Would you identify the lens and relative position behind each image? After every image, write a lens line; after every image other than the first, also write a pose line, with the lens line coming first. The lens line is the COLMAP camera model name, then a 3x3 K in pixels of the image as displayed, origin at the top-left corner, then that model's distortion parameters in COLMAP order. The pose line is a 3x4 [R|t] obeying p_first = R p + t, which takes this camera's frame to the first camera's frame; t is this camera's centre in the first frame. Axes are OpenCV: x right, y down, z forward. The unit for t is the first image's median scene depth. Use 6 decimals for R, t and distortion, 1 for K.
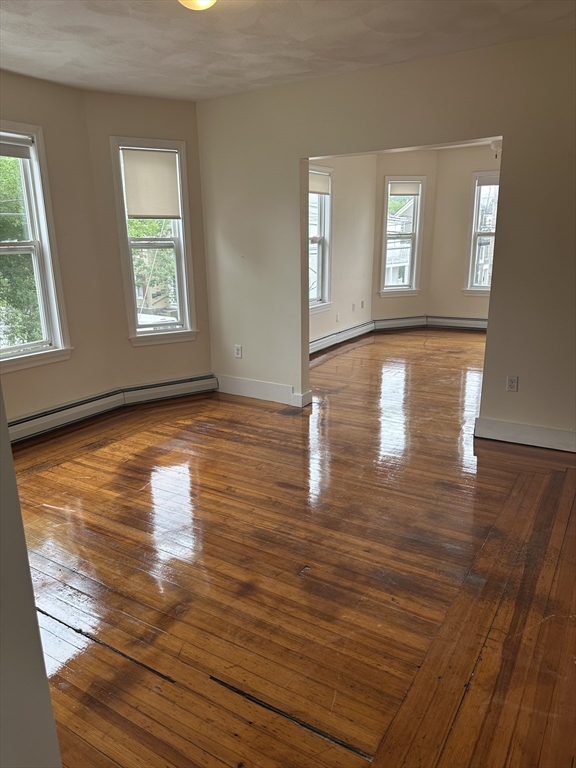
lens RADIAL K [[534.9, 0, 285.0], [0, 534.9, 390.9], [0, 0, 1]] dist [0.025094, -0.046096]
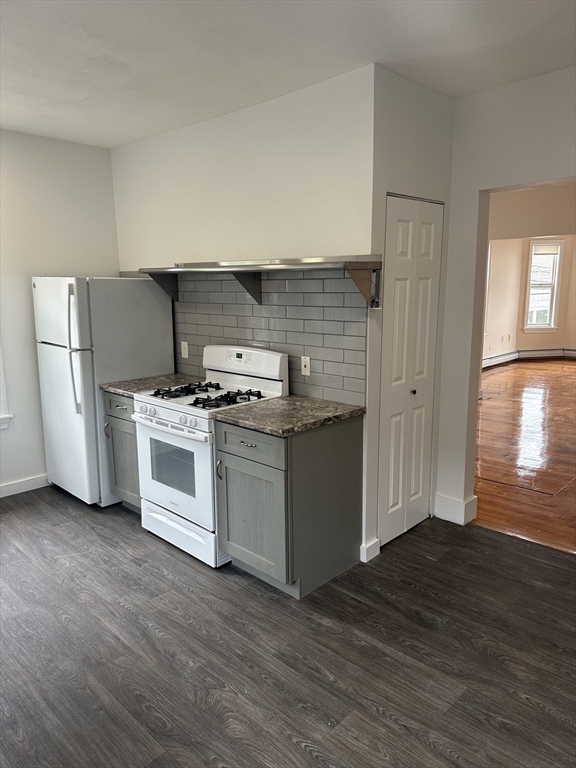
lens RADIAL K [[534.9, 0, 288.0], [0, 534.9, 390.9], [0, 0, 1]] dist [0.025094, -0.046096]
pose [[0.979046, 0.035999, -0.200432, -0.217053], [-0.052405, 0.995641, -0.077154, 0.176530], [0.196781, 0.086041, 0.976665, -0.669789]]
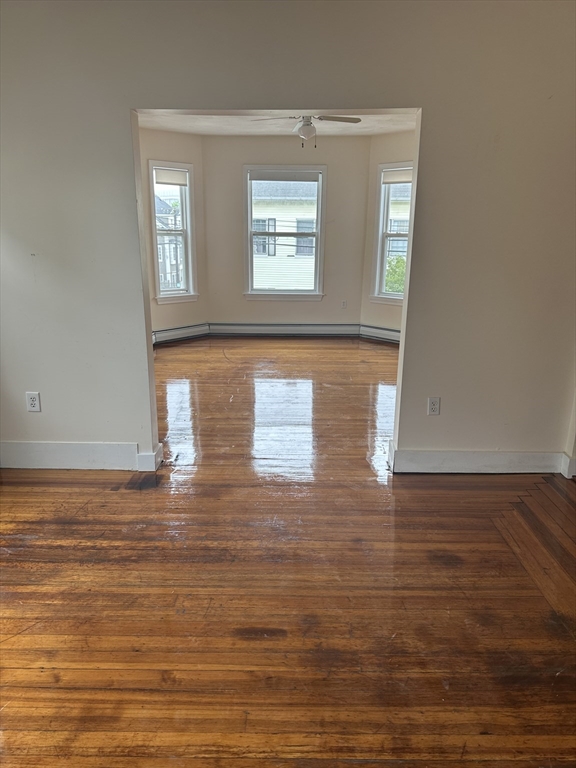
lens RADIAL K [[534.9, 0, 280.9], [0, 534.9, 384.0], [0, 0, 1]] dist [0.025094, -0.046096]
pose [[0.849531, -0.116335, 0.514551, -0.208455], [0.122429, 0.992229, 0.022201, -0.092965], [-0.513136, 0.044135, 0.857172, 0.379202]]
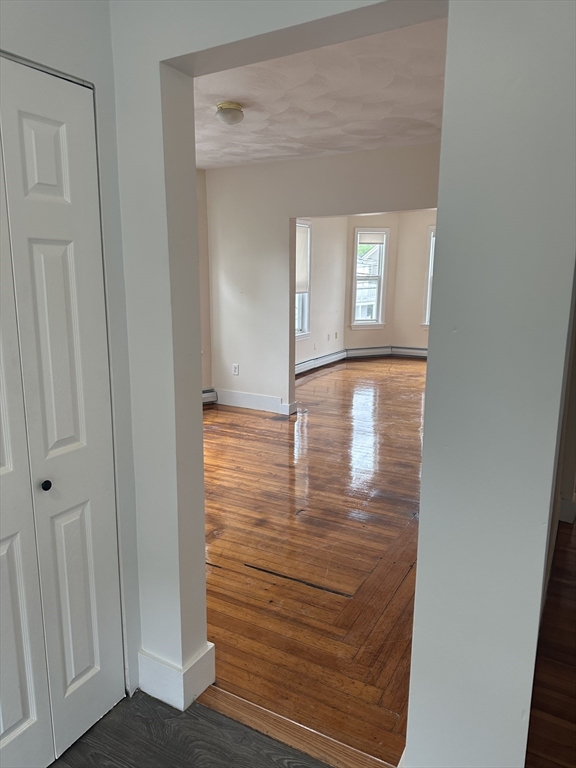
lens RADIAL K [[534.9, 0, 290.4], [0, 534.9, 386.3], [0, 0, 1]] dist [0.025094, -0.046096]
pose [[0.997889, 0.009004, 0.064314, -0.052685], [-0.004117, 0.997121, -0.075713, 0.069340], [-0.064810, 0.075288, 0.995053, -0.257845]]
